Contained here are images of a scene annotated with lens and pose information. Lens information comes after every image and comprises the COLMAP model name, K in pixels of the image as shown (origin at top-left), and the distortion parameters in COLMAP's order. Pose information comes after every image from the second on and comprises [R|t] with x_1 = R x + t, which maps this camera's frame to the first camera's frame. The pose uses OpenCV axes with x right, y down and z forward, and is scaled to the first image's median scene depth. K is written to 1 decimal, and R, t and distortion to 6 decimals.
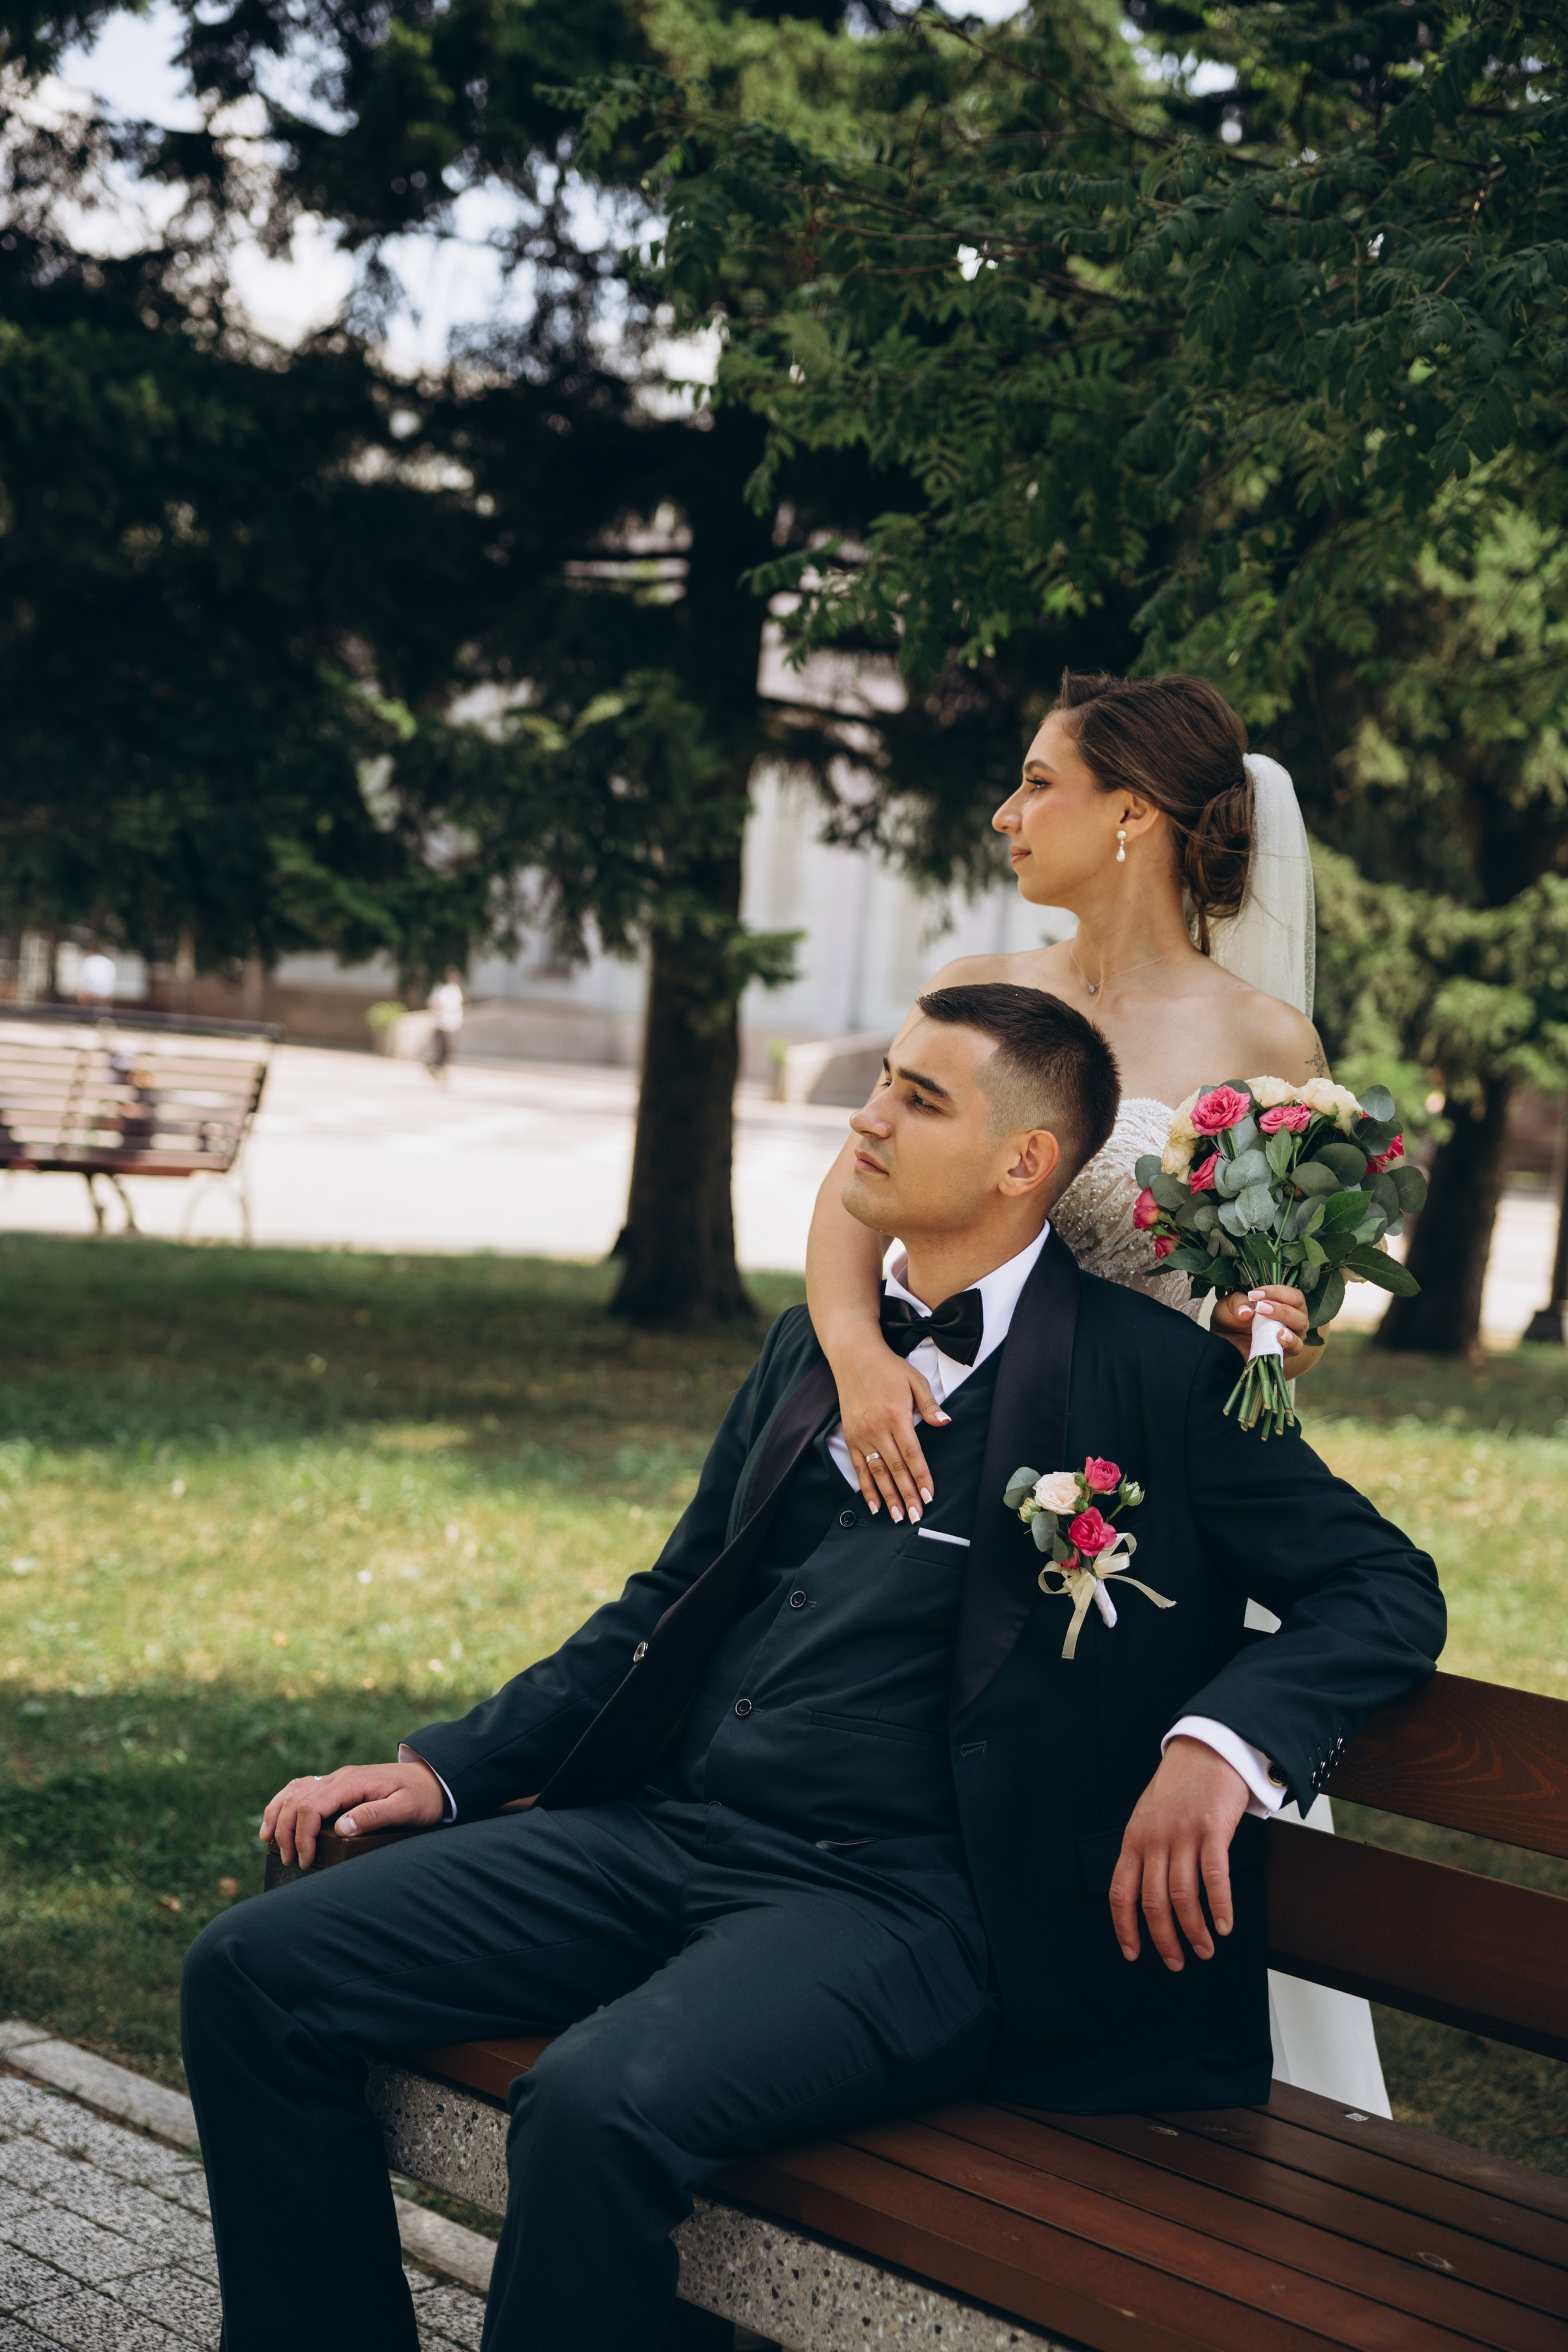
lens RADIAL K [[3398.8, 0, 784.0], [0, 3398.8, 1181.9], [0, 0, 1]] dist [0.334600, 0.000000]
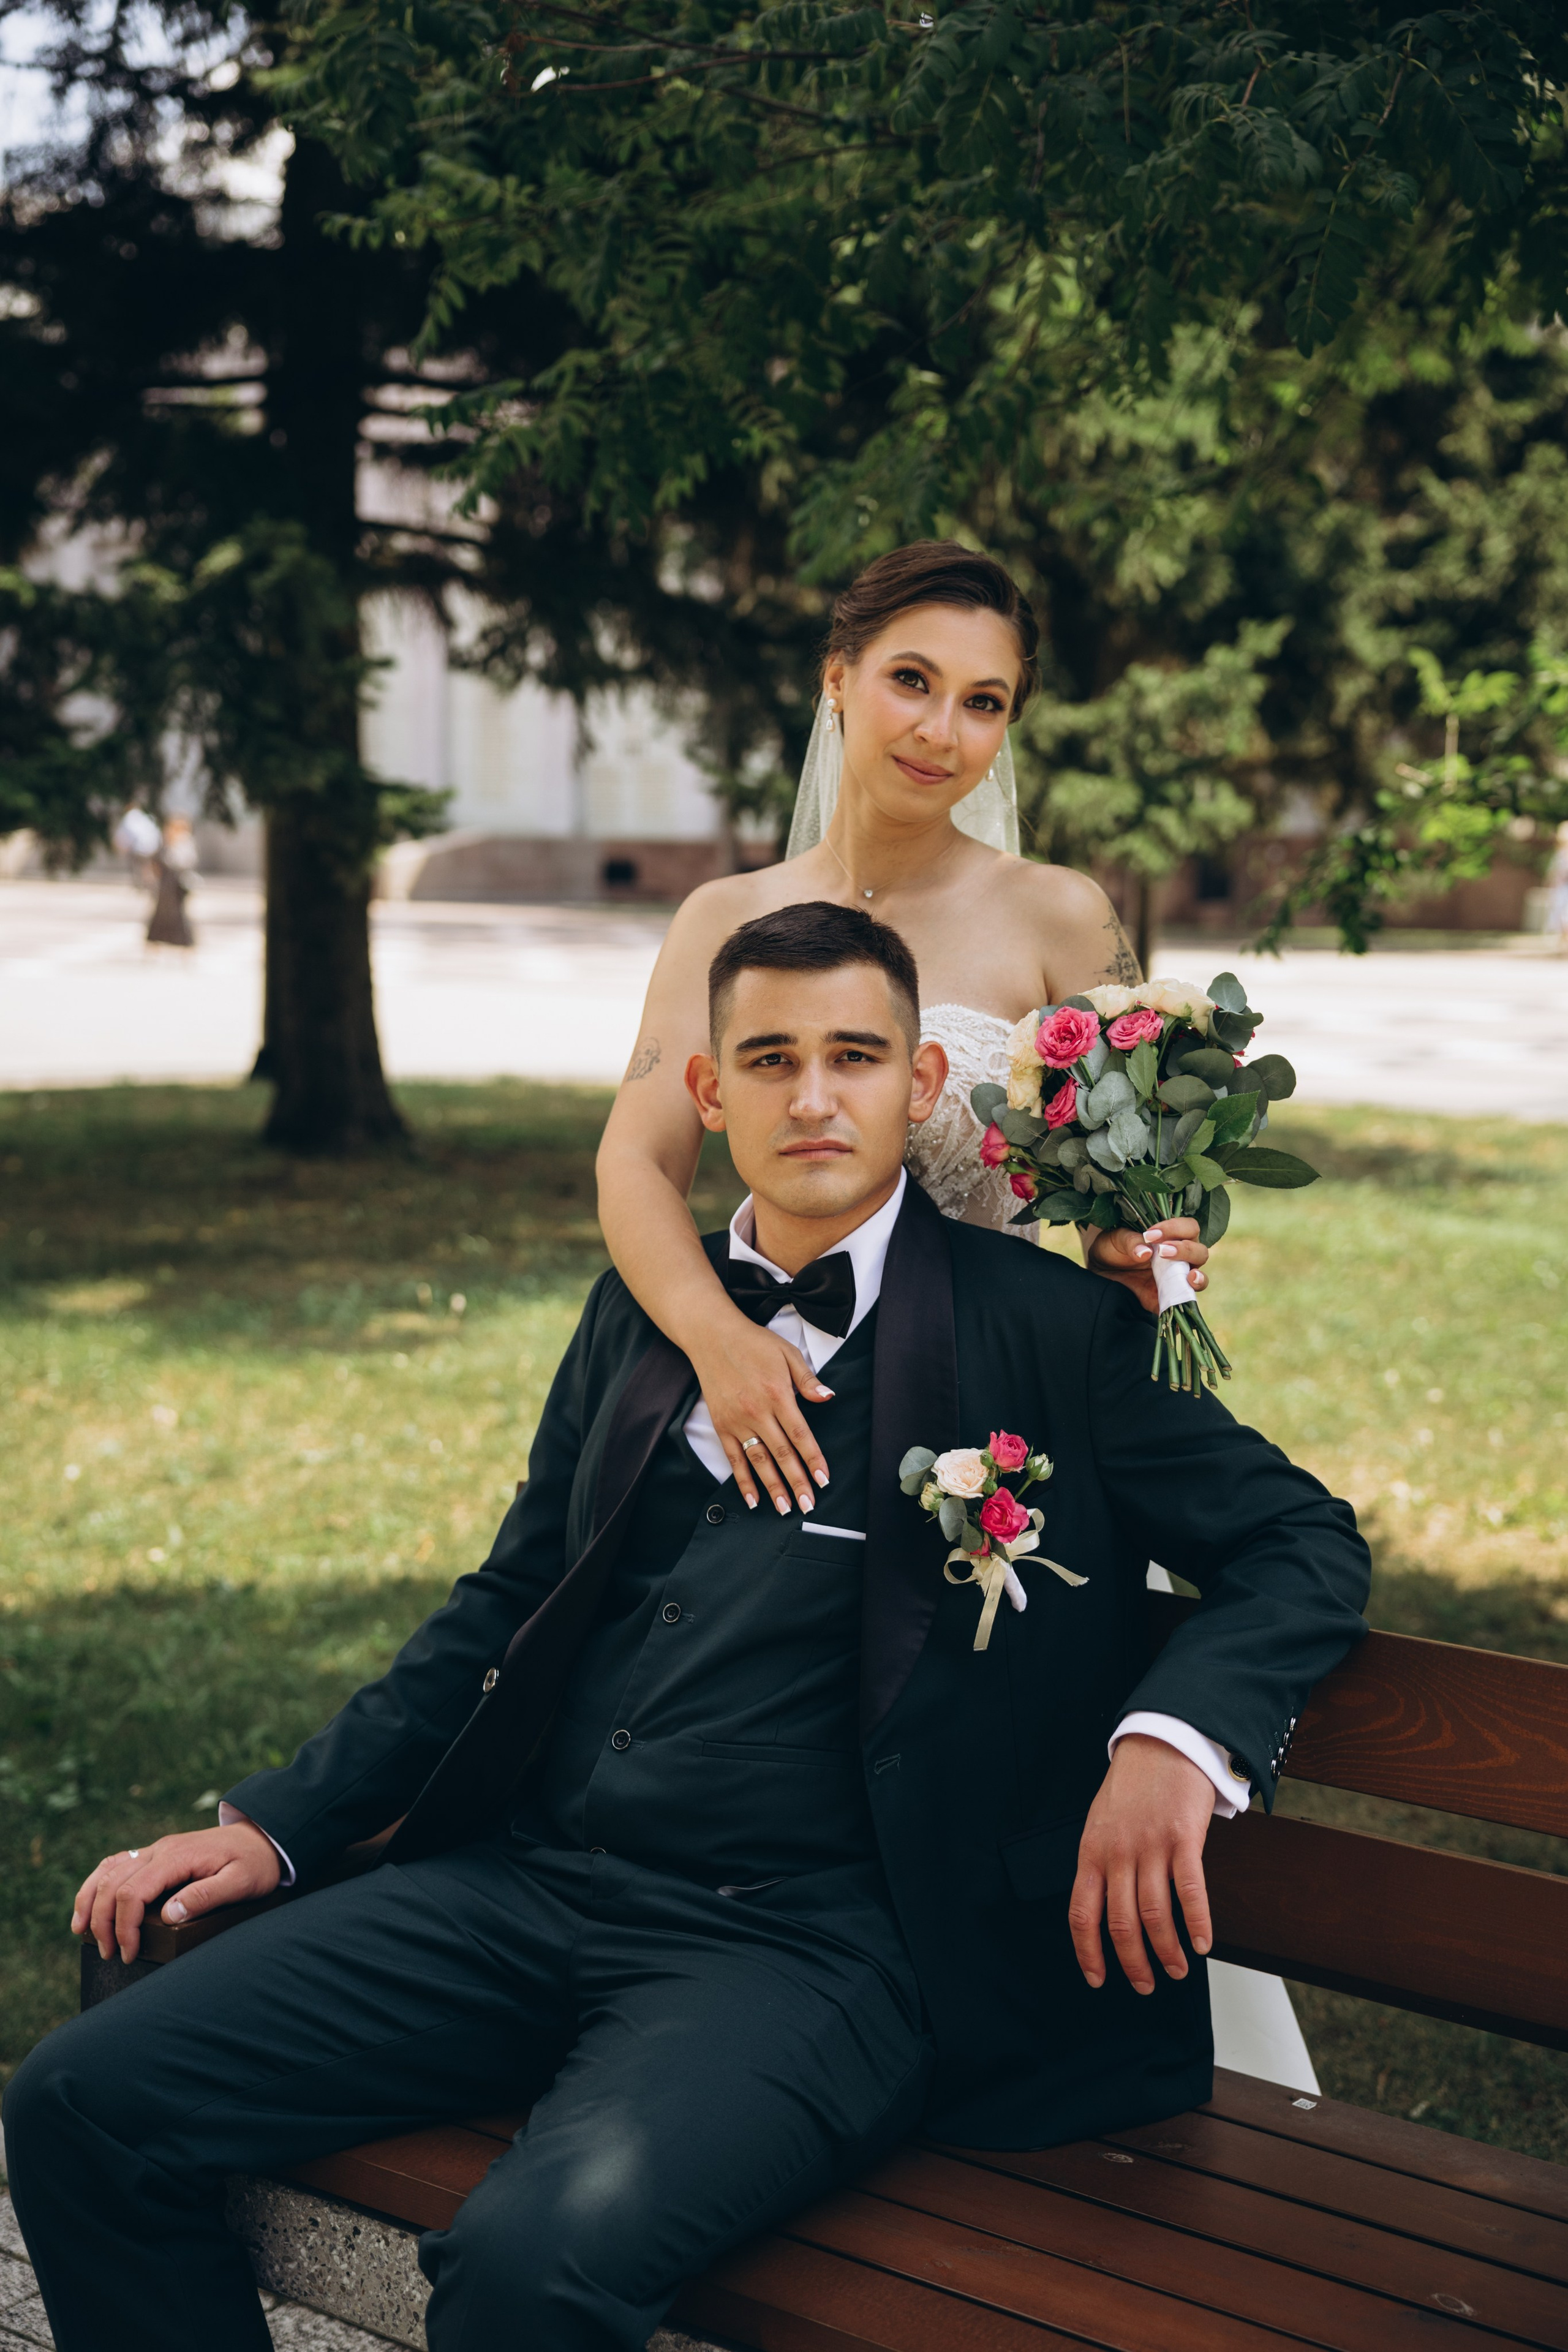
lens RADIAL K [[3140.5, 0, 779.0], [0, 3140.5, 1185.9], [0, 0, 1]] dist [0.217961, 0.000000]
pose [[0.989789, -0.076297, 0.120401, -0.056016], [0.067227, 0.994709, 0.077685, -0.048538], [-0.125691, -0.068798, 0.989681, 0.179458]]
